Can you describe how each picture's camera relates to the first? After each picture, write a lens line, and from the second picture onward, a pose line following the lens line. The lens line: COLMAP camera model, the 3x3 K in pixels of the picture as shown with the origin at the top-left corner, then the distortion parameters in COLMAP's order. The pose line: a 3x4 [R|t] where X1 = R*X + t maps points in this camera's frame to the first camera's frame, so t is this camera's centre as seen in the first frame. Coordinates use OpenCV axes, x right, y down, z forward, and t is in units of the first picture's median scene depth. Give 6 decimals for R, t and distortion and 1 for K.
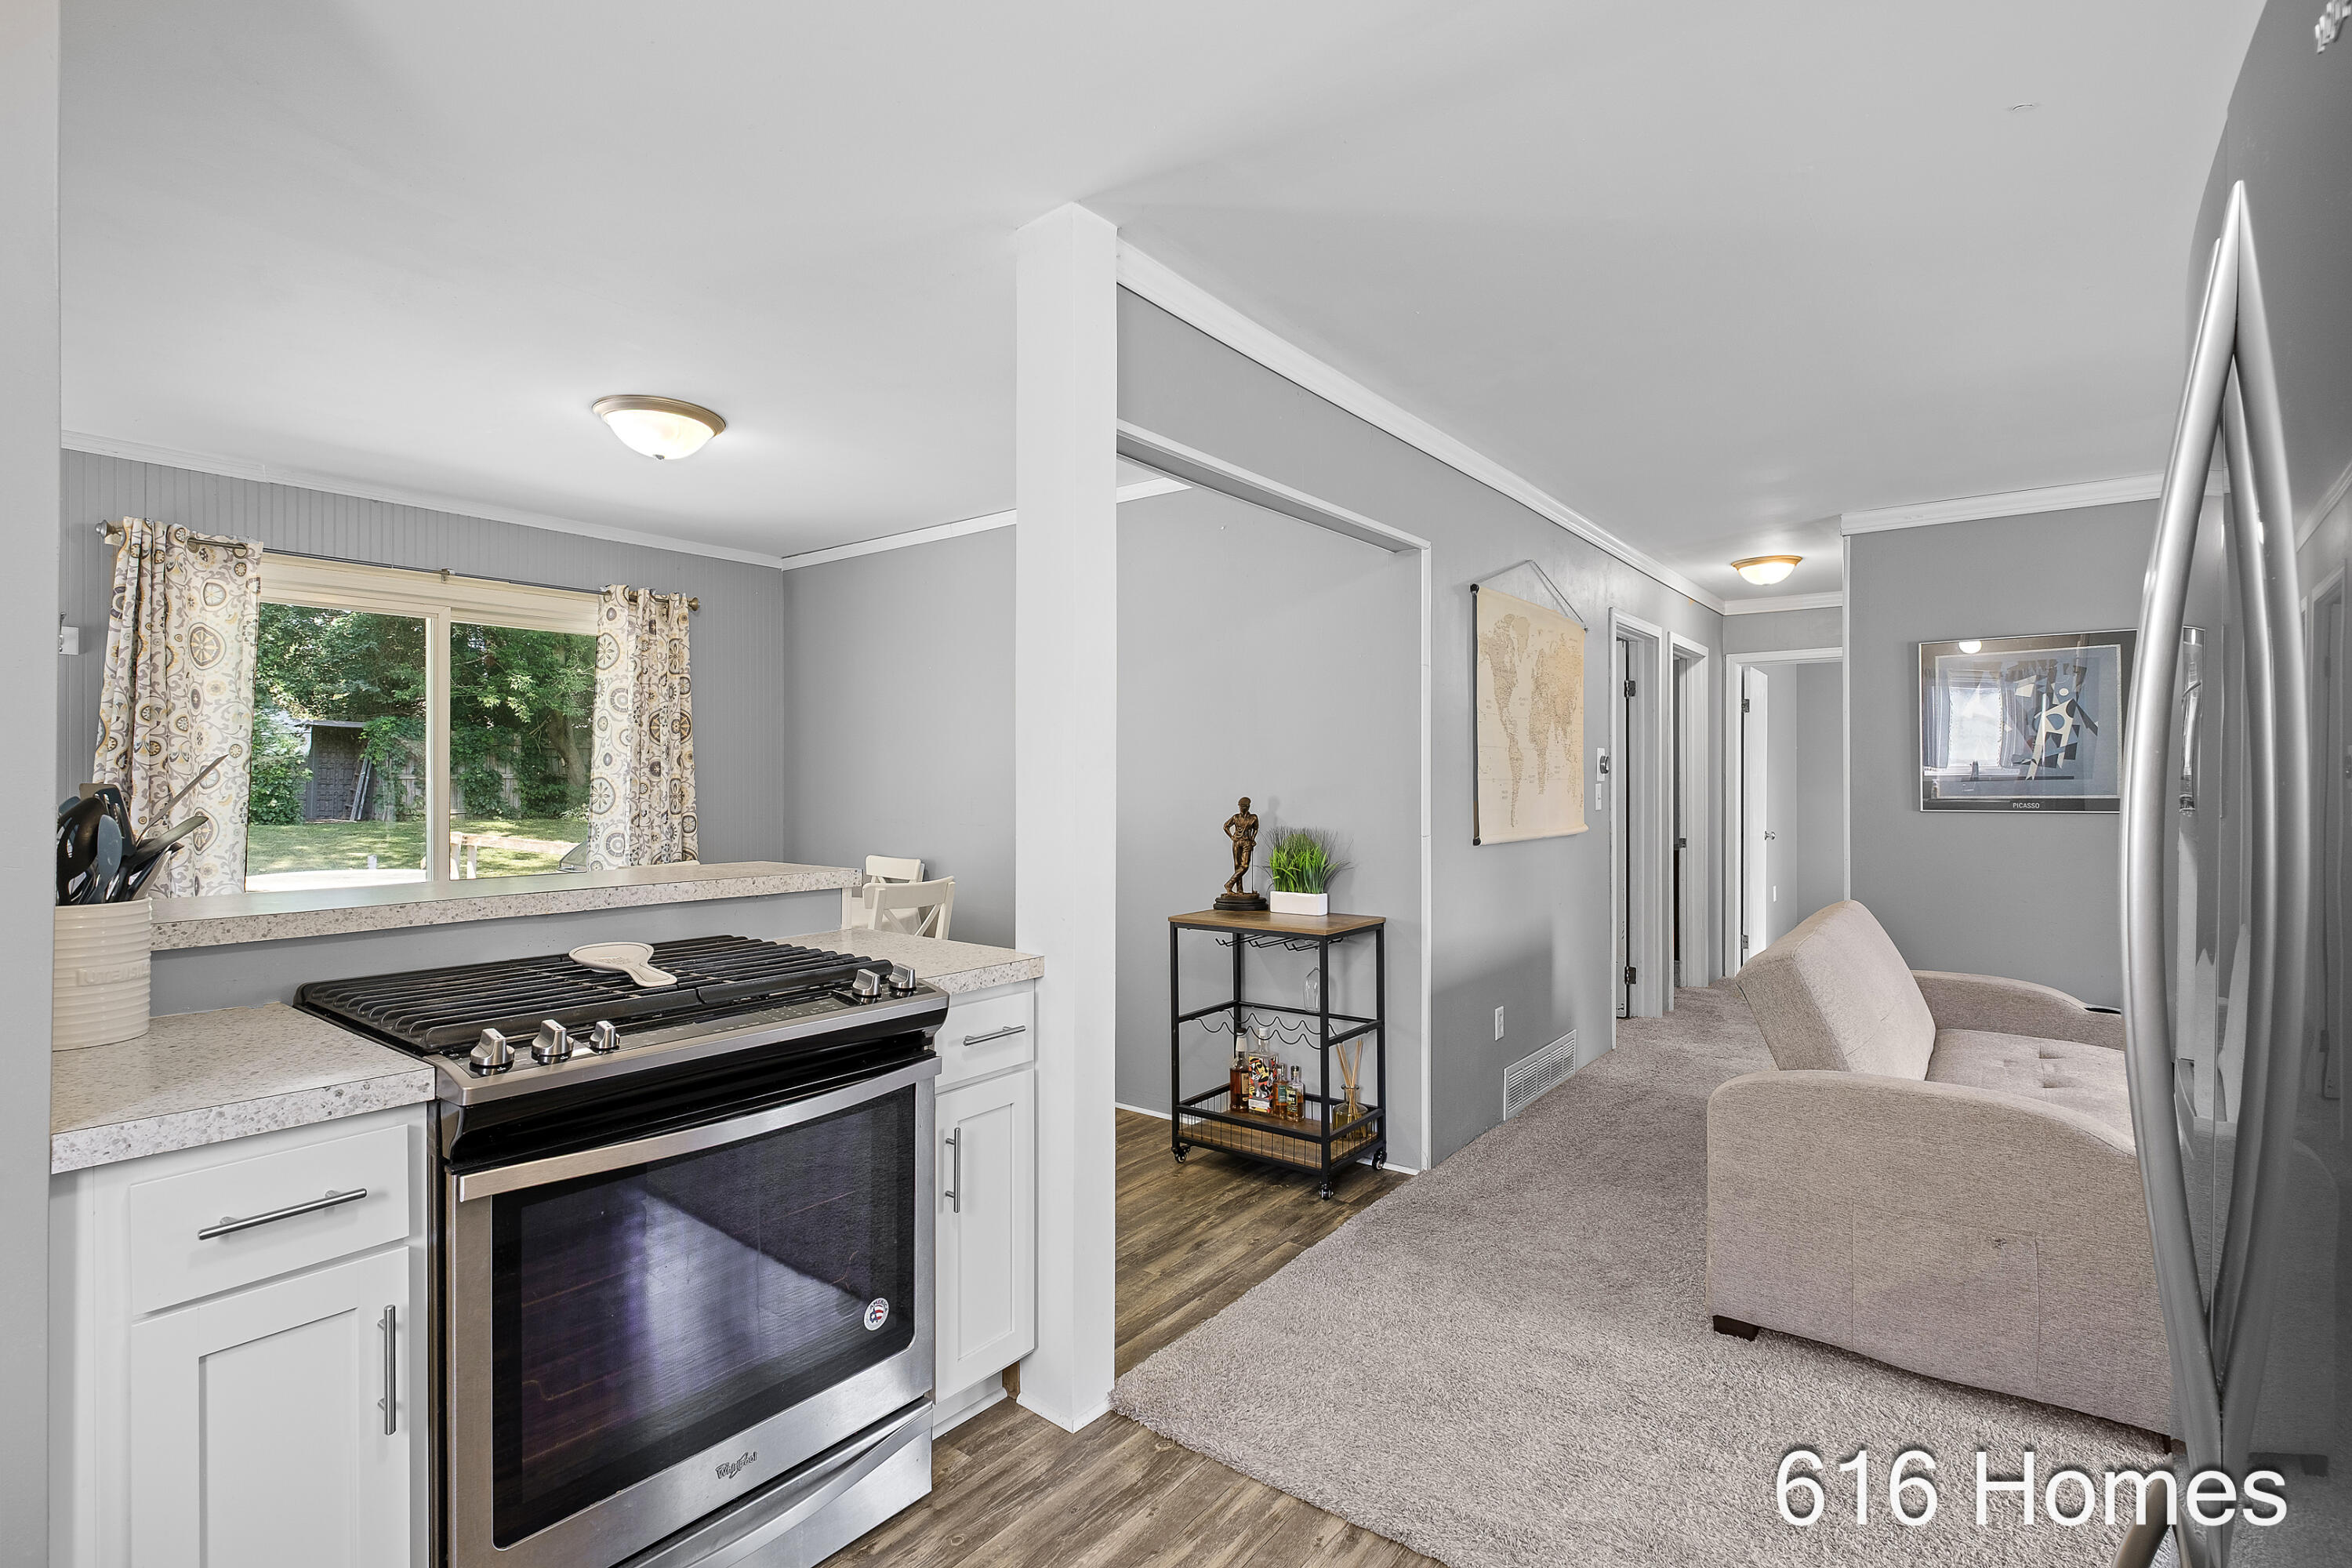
lens RADIAL K [[1188.4, 0, 1153.9], [0, 1188.4, 772.7], [0, 0, 1]] dist [0.002659, -0.003094]
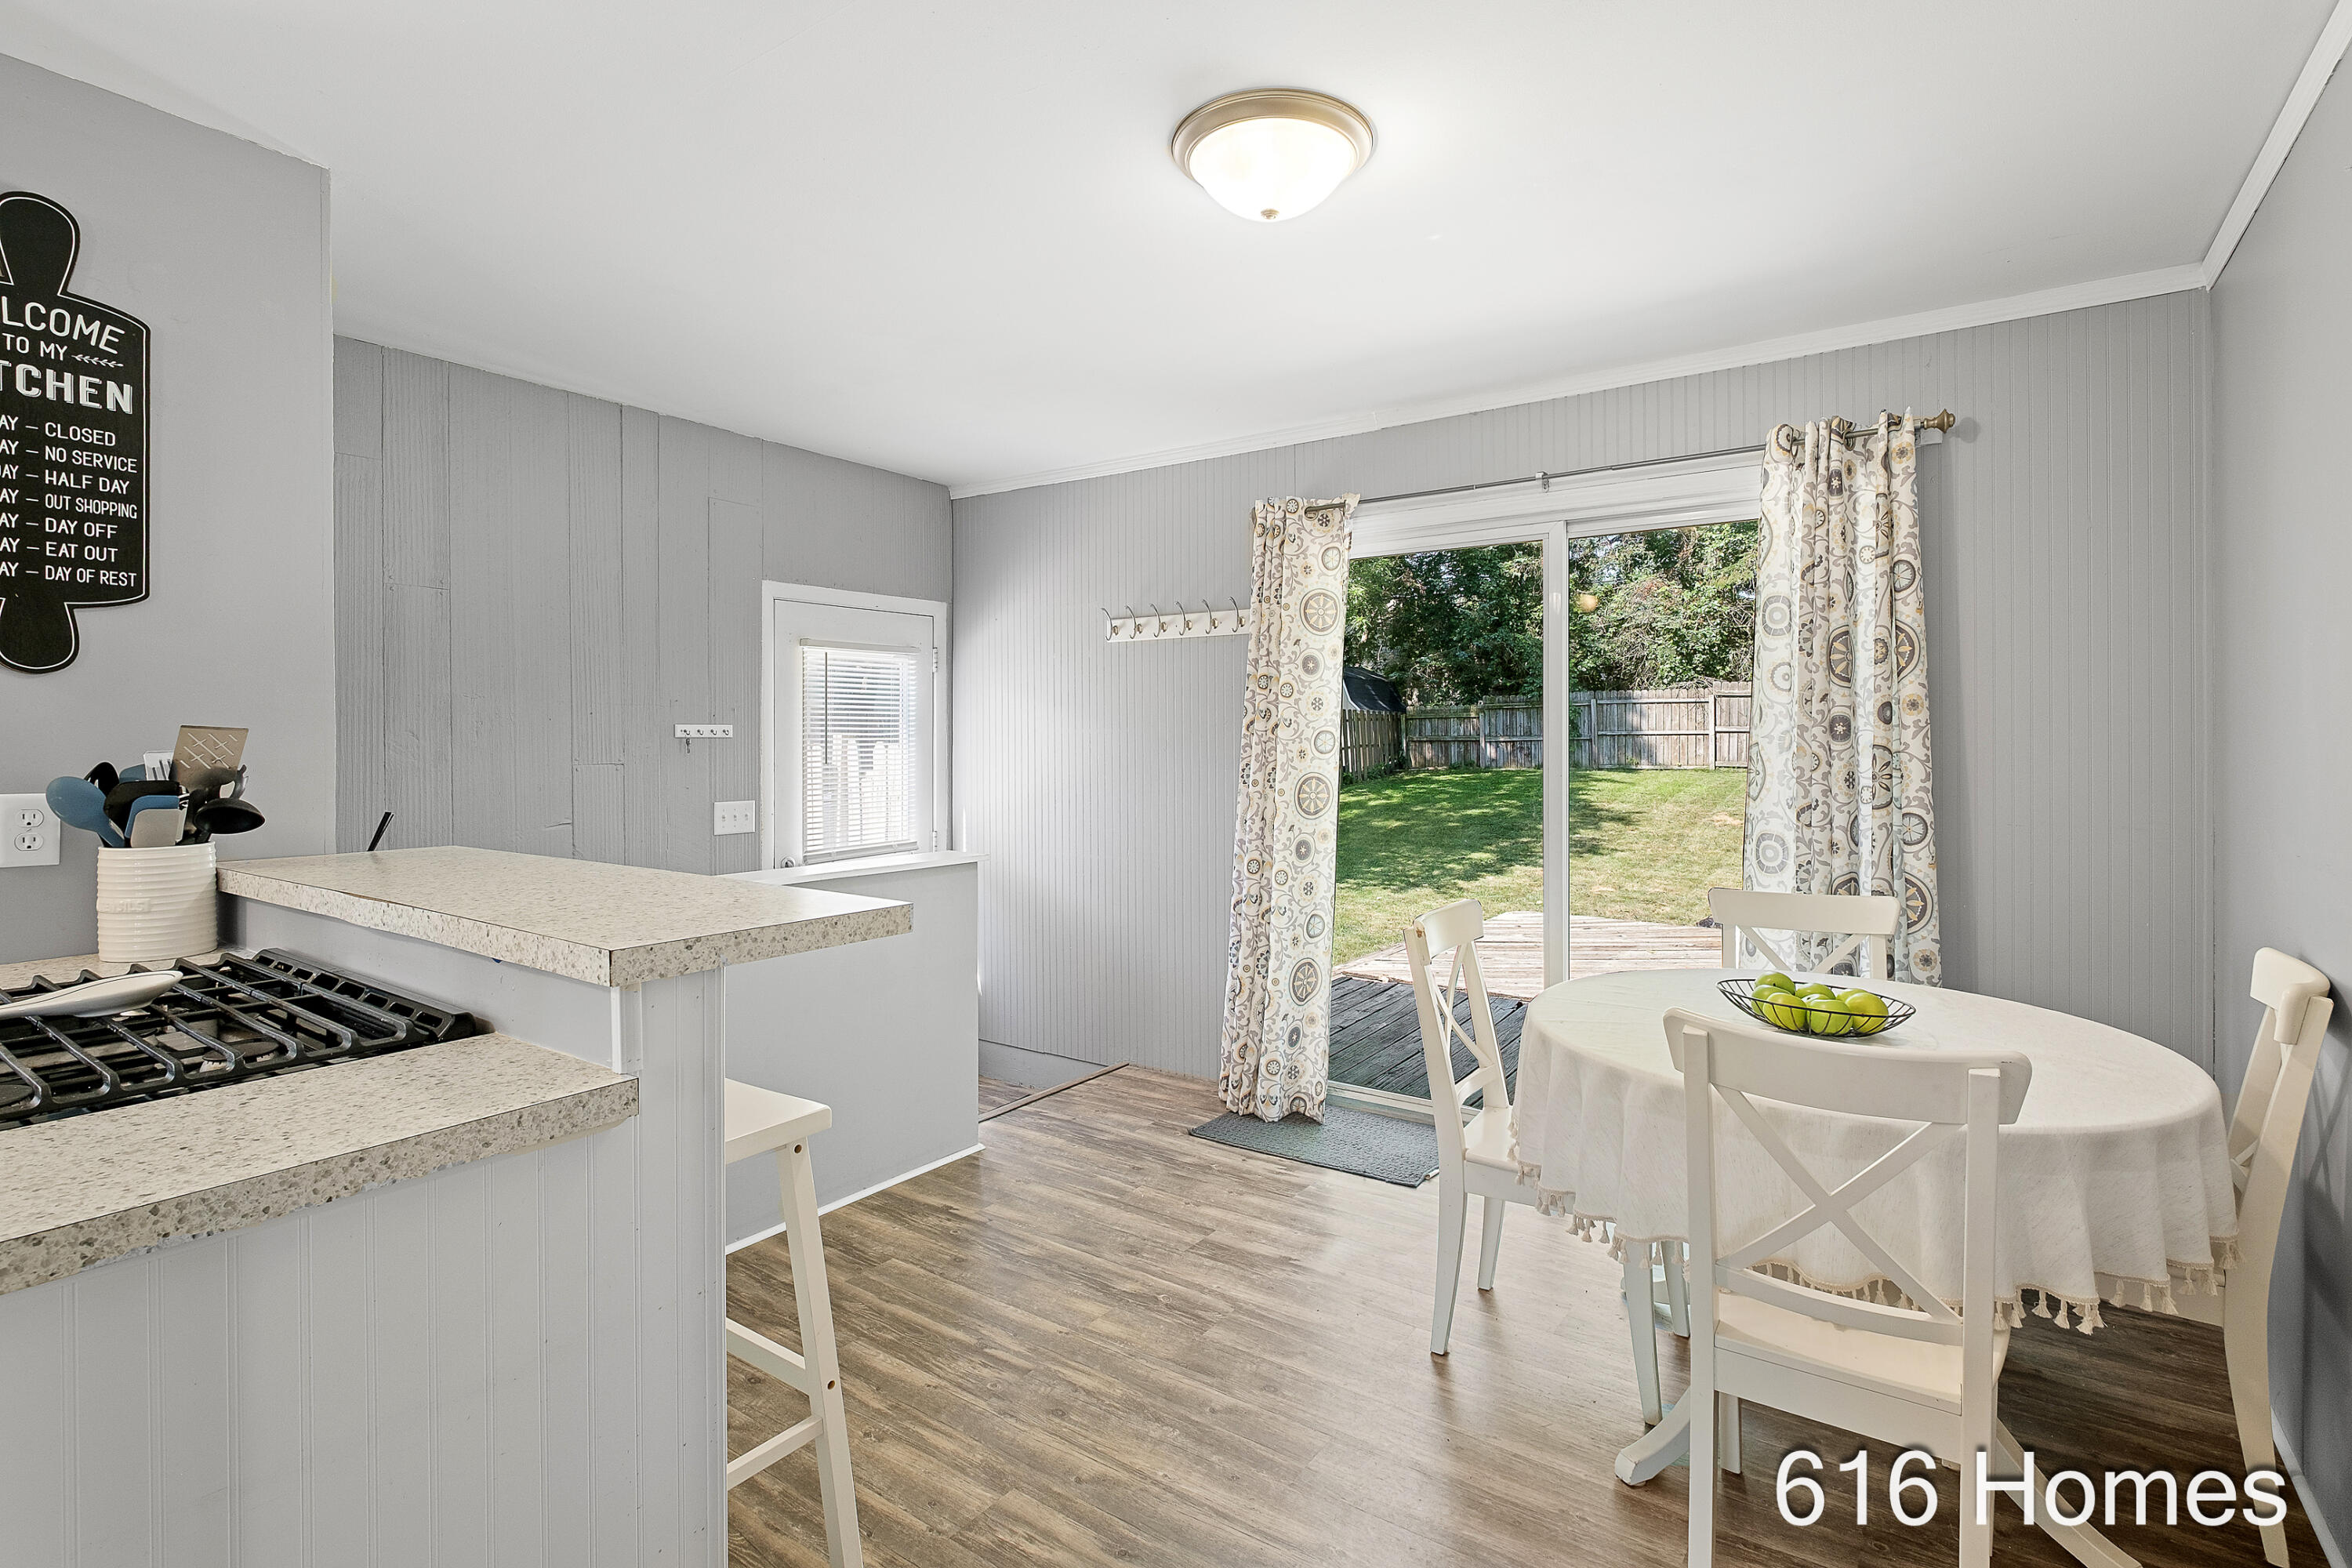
lens RADIAL K [[1095.3, 0, 1171.3], [0, 1095.3, 746.4], [0, 0, 1]] dist [-0.005260, -0.002341]
pose [[0.017651, 0.004471, -0.999834, 0.112946], [0.000728, 0.999990, 0.004484, 0.003422], [0.999844, -0.000807, 0.017648, 0.754053]]
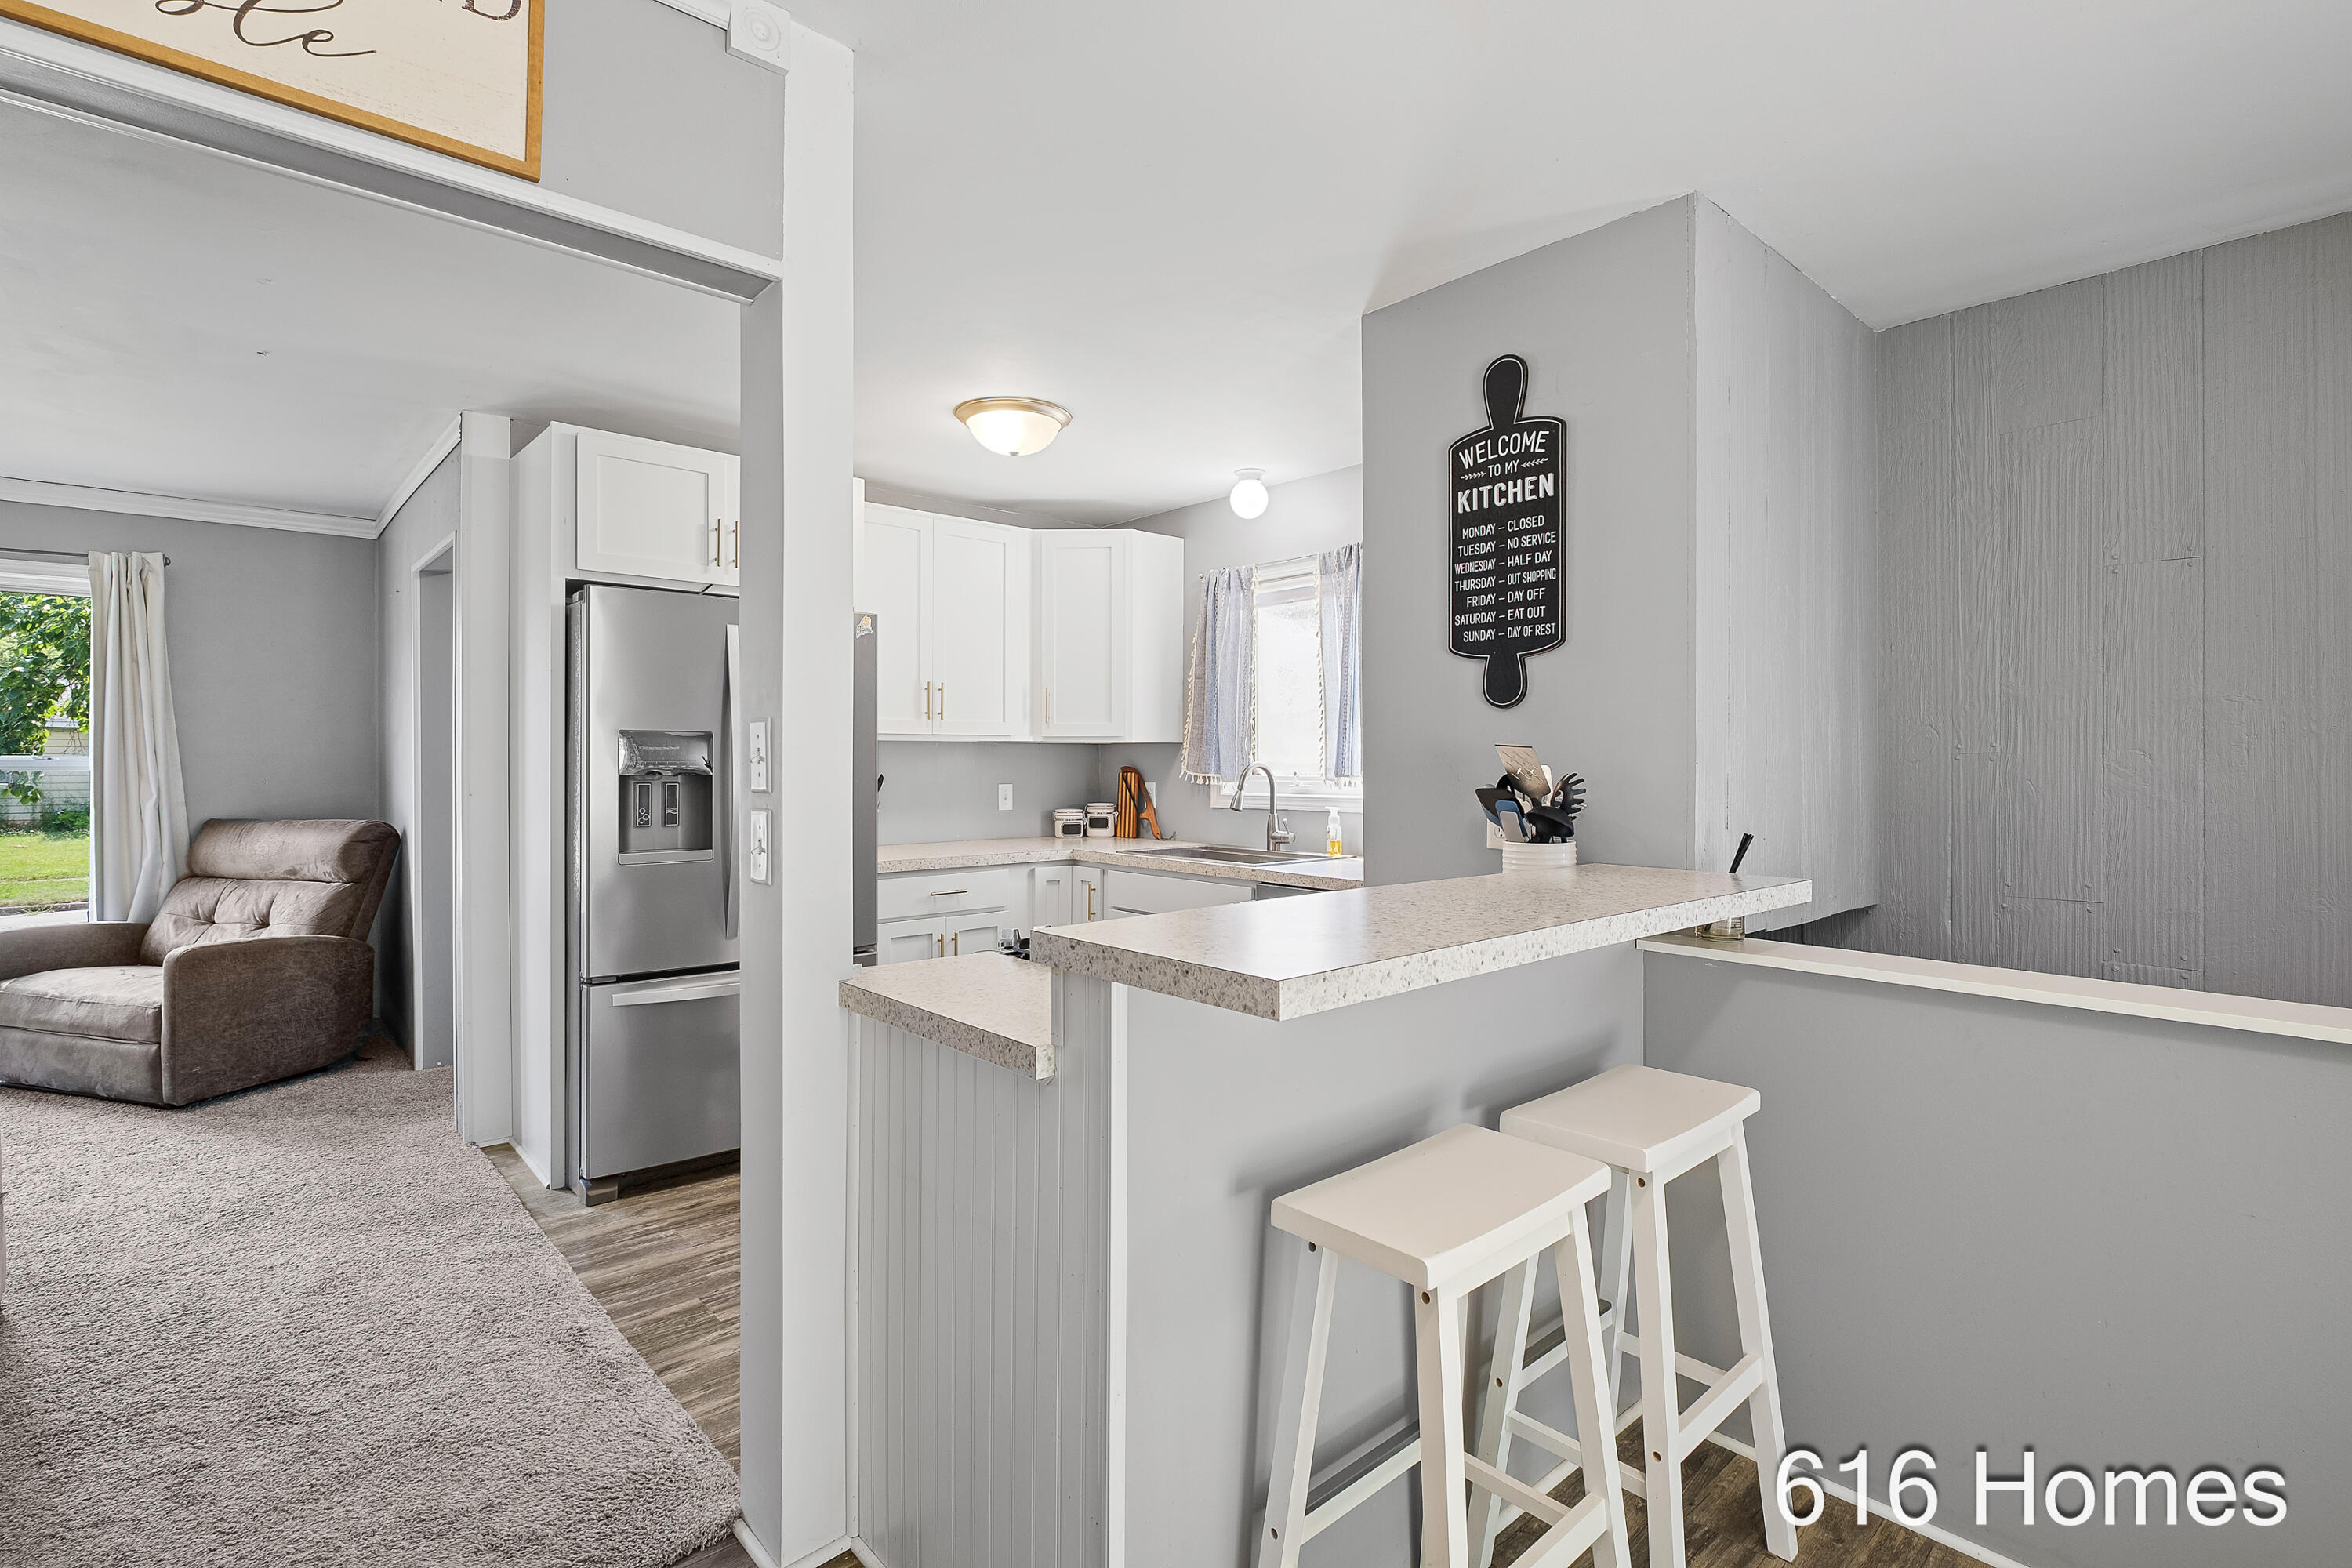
lens RADIAL K [[1095.3, 0, 1161.6], [0, 1095.3, 766.8], [0, 0, 1]] dist [-0.005260, -0.002341]
pose [[-0.979632, -0.006703, 0.200692, -0.230762], [-0.005852, 0.999971, 0.004833, 0.005576], [-0.200718, 0.003560, -0.979643, 0.911138]]
